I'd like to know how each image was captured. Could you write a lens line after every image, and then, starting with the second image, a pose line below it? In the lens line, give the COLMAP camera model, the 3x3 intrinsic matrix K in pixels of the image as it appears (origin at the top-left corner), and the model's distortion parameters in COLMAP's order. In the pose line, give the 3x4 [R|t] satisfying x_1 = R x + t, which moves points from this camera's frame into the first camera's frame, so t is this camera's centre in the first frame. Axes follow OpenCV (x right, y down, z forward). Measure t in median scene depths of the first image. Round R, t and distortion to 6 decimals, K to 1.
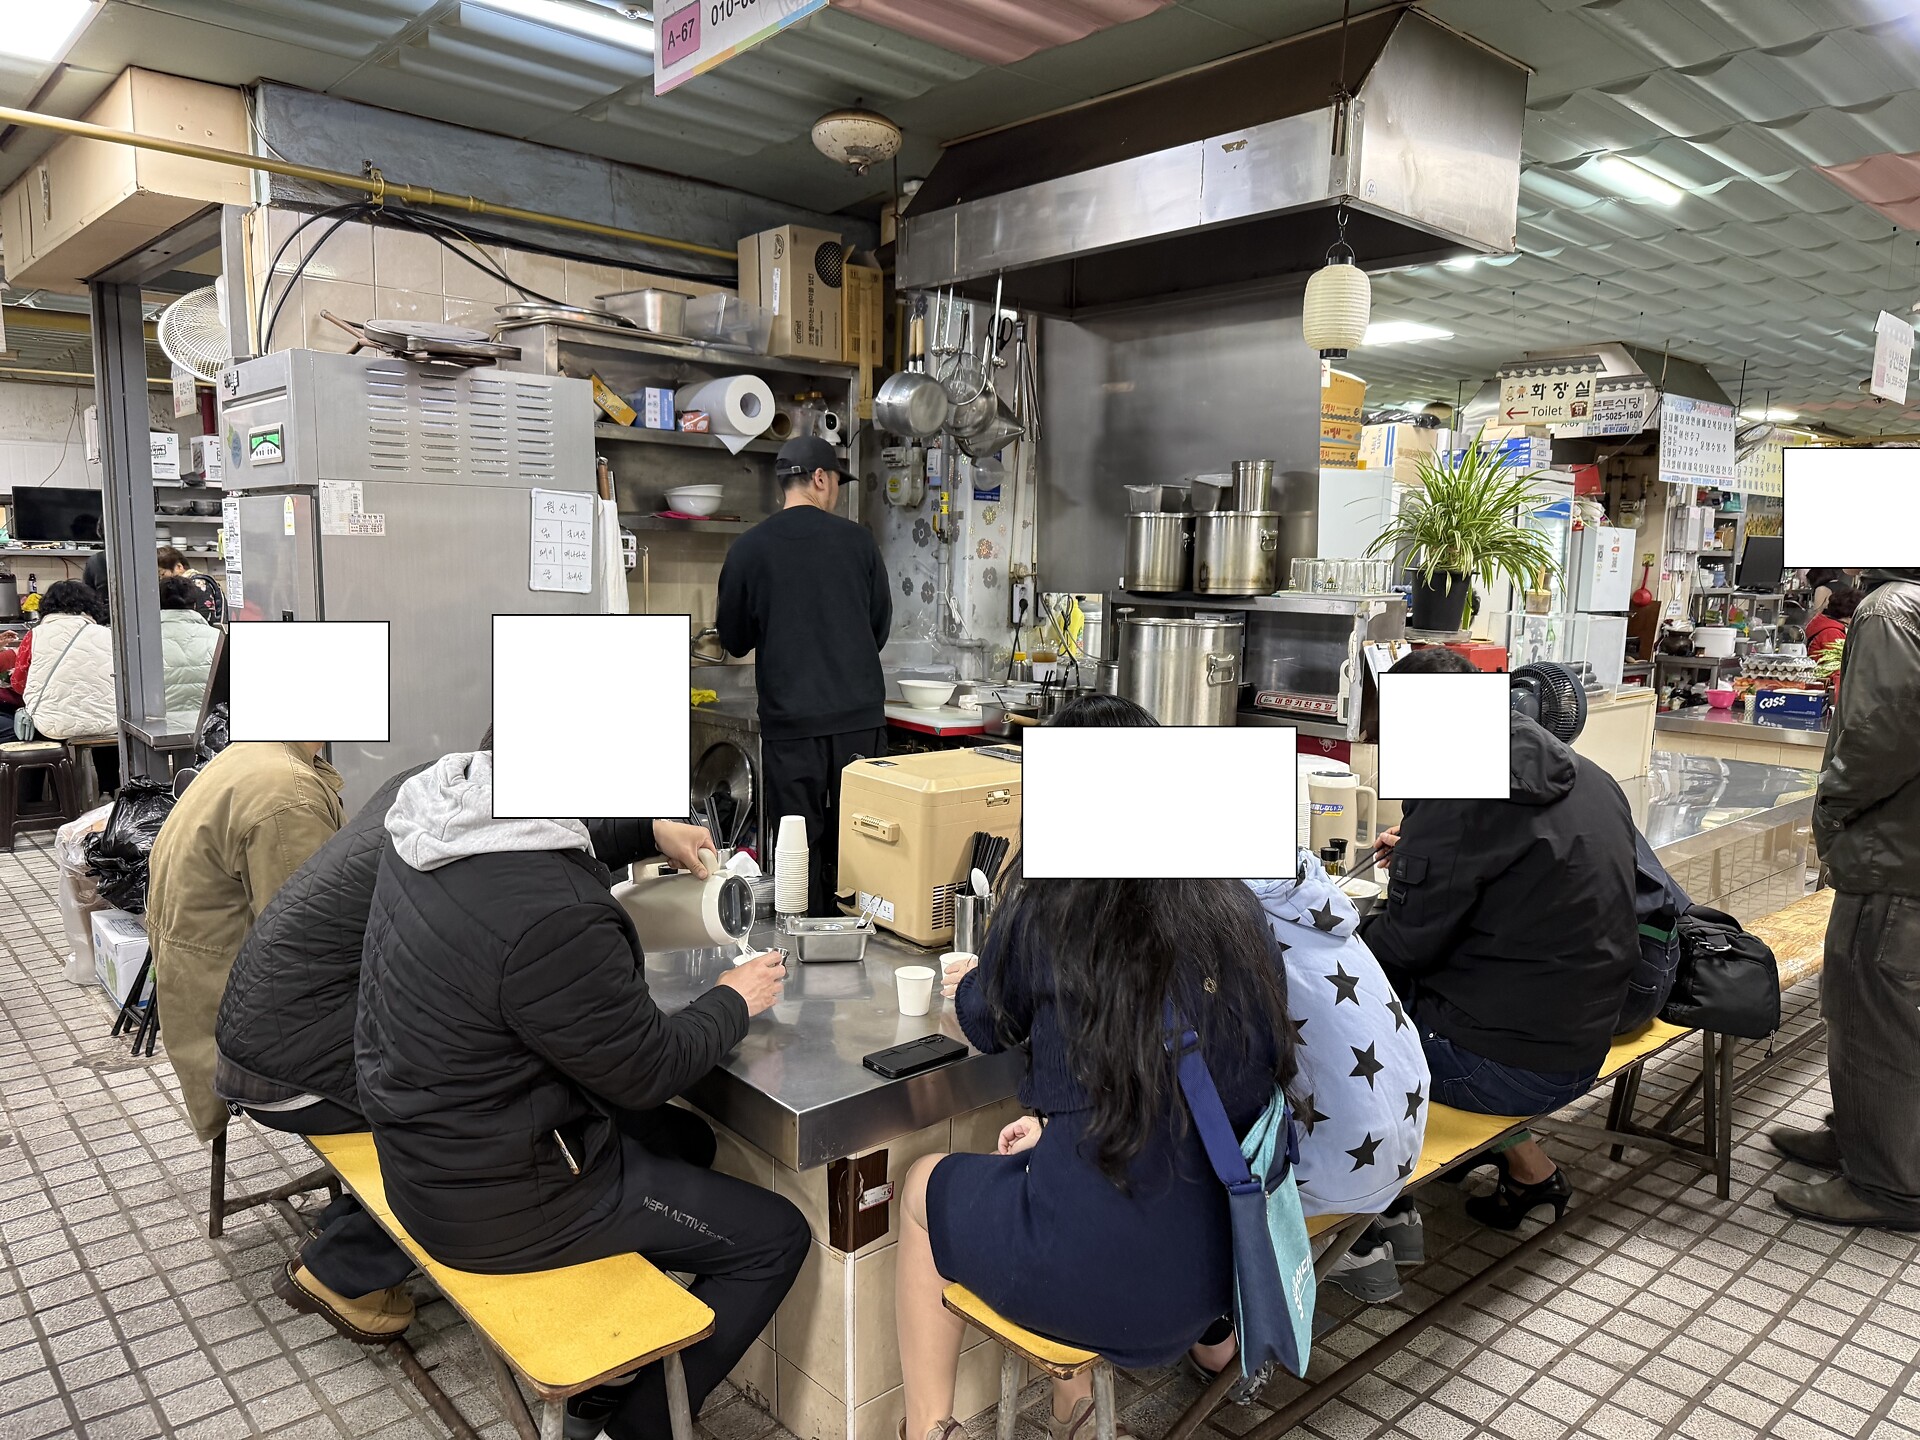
lens RADIAL K [[1375.6, 0, 962.1], [0, 1375.6, 760.0], [0, 0, 1]] dist [0.176861, -0.370643]
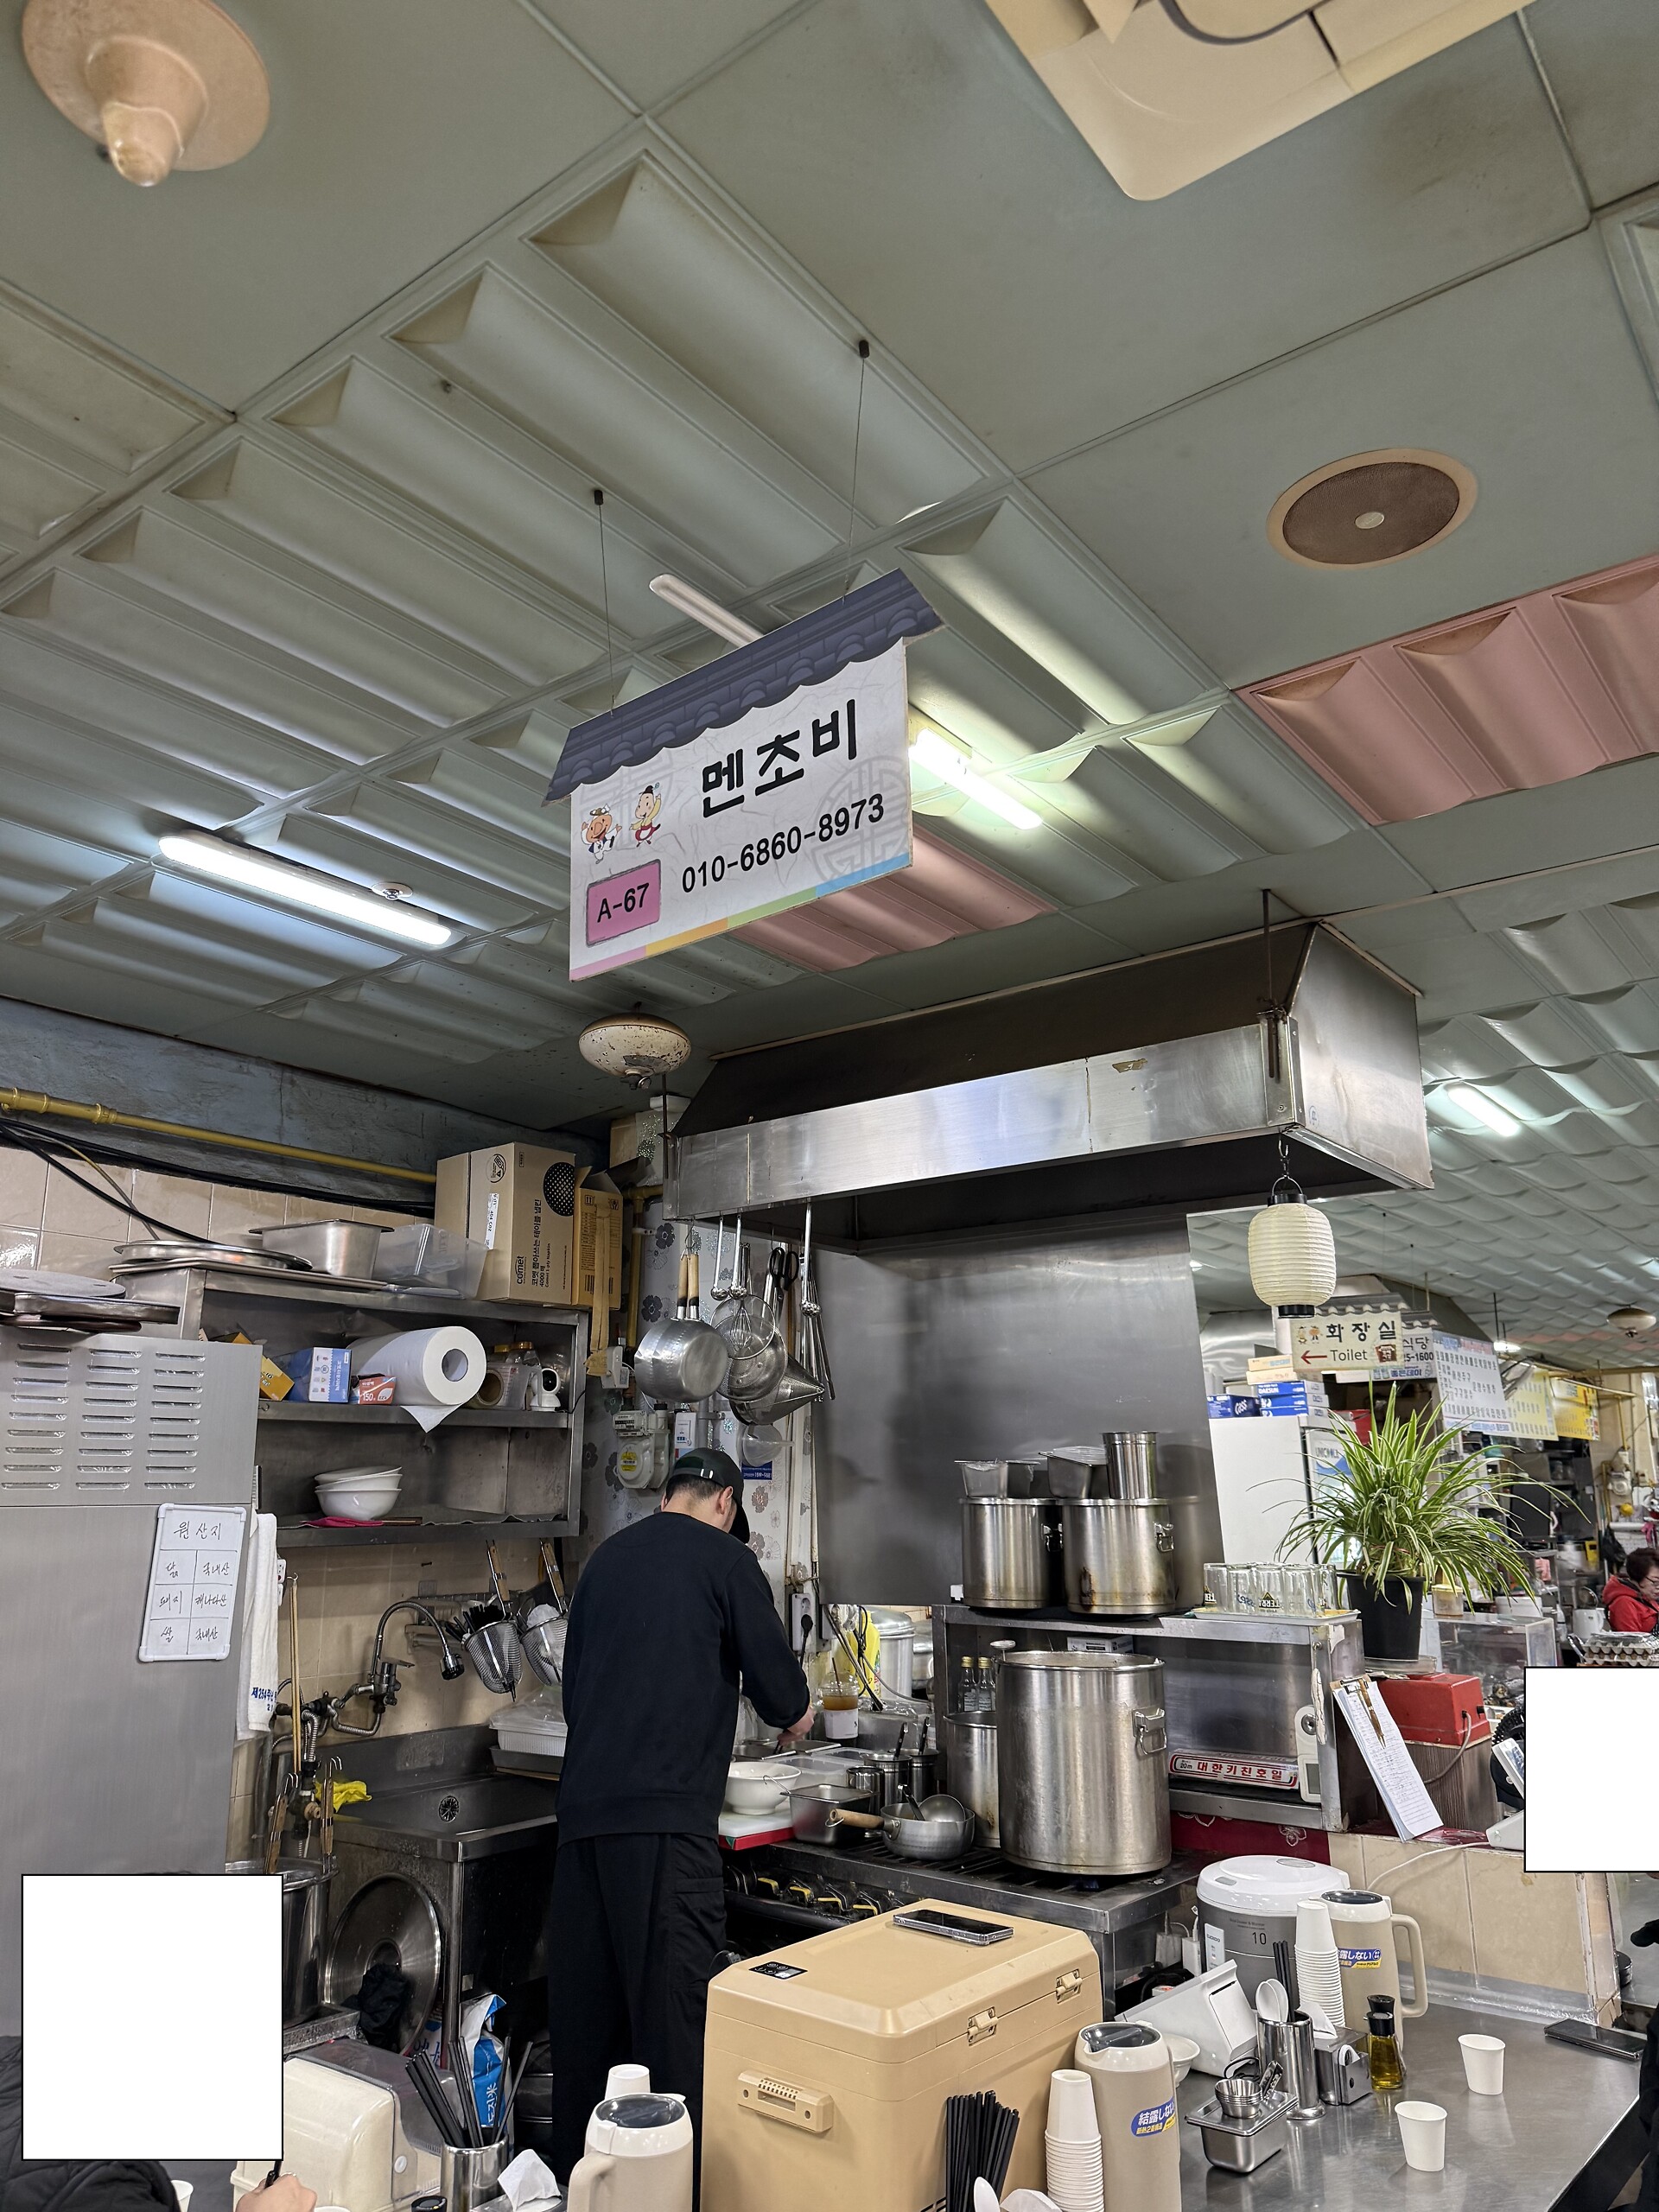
lens RADIAL K [[1584.7, 0, 829.5], [0, 1584.7, 1106.0], [0, 0, 1]] dist [0.176861, -0.370643]
pose [[0.984545, 0.017100, 0.174296, -0.108590], [0.049706, 0.927011, -0.371726, -0.055875], [-0.167931, 0.374644, 0.911834, 0.136412]]
